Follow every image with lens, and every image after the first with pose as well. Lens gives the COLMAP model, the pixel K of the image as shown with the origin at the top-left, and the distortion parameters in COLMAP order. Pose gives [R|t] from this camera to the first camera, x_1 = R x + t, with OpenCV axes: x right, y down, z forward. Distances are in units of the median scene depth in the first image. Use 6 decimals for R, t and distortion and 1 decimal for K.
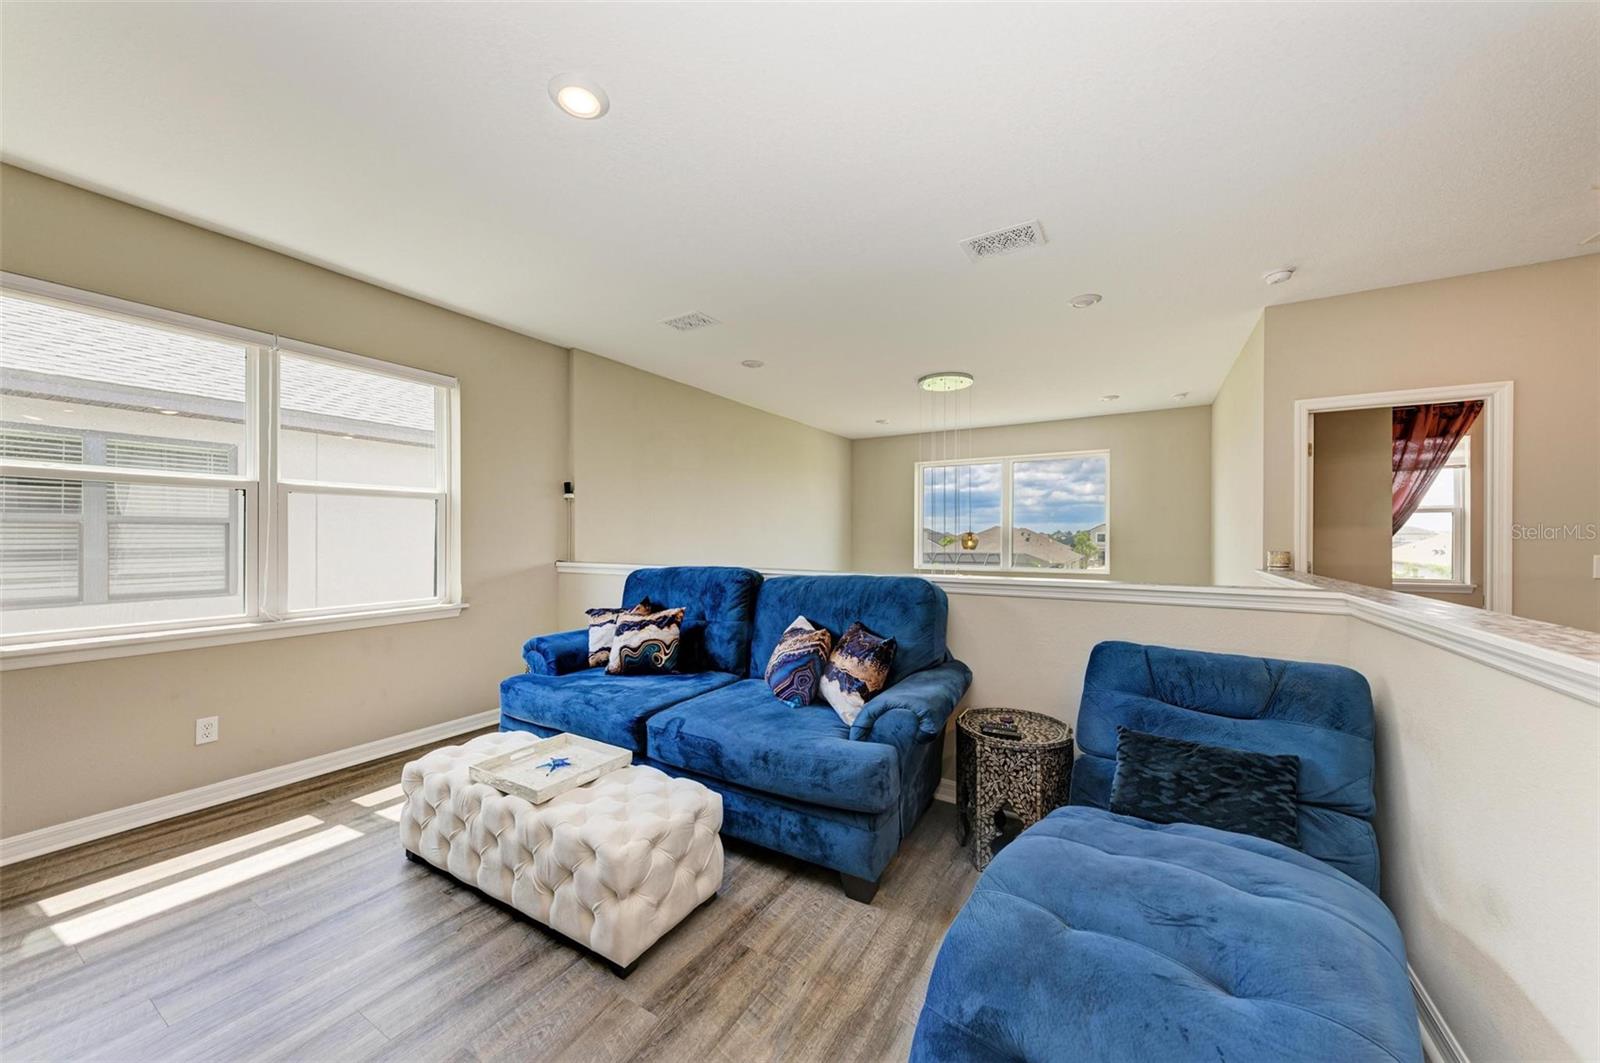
lens RADIAL K [[567.9, 0, 800.0], [0, 567.9, 536.6], [0, 0, 1]] dist [-0.000468, -0.000056]
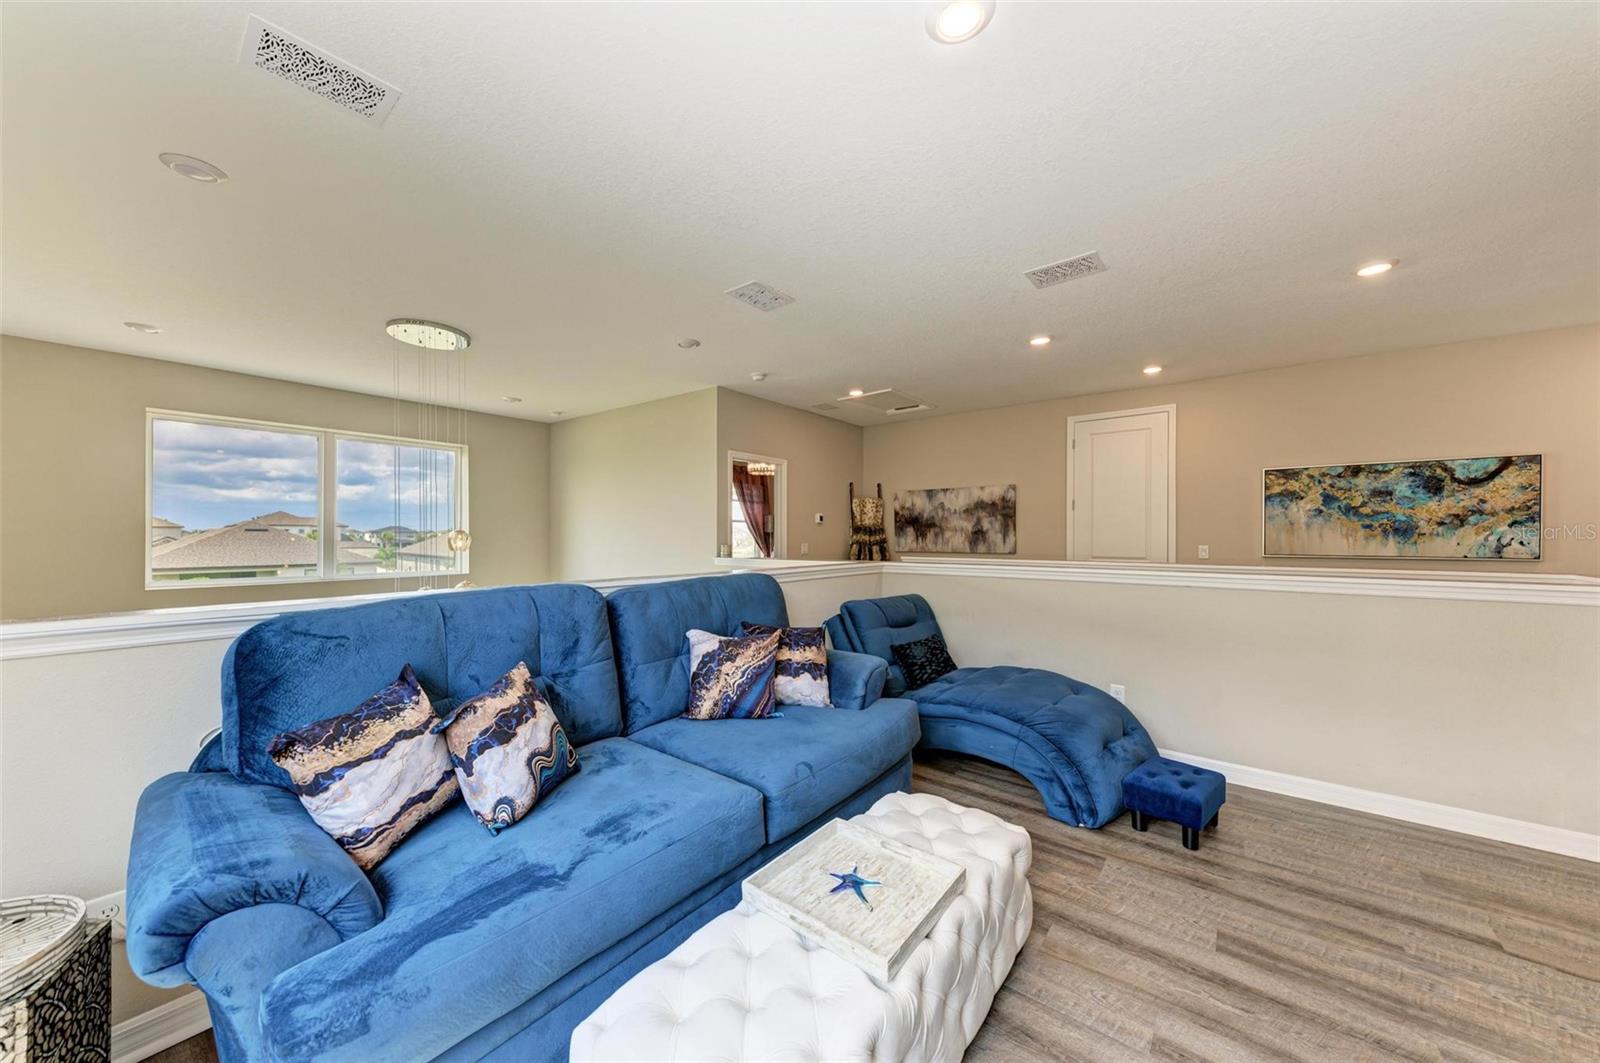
lens RADIAL K [[567.9, 0, 800.0], [0, 567.9, 536.6], [0, 0, 1]] dist [-0.000468, -0.000056]
pose [[0.120218, -0.003516, 0.992741, -0.959478], [0.002319, 0.999992, 0.003261, -0.002178], [-0.992745, 0.001910, 0.120225, 0.866712]]
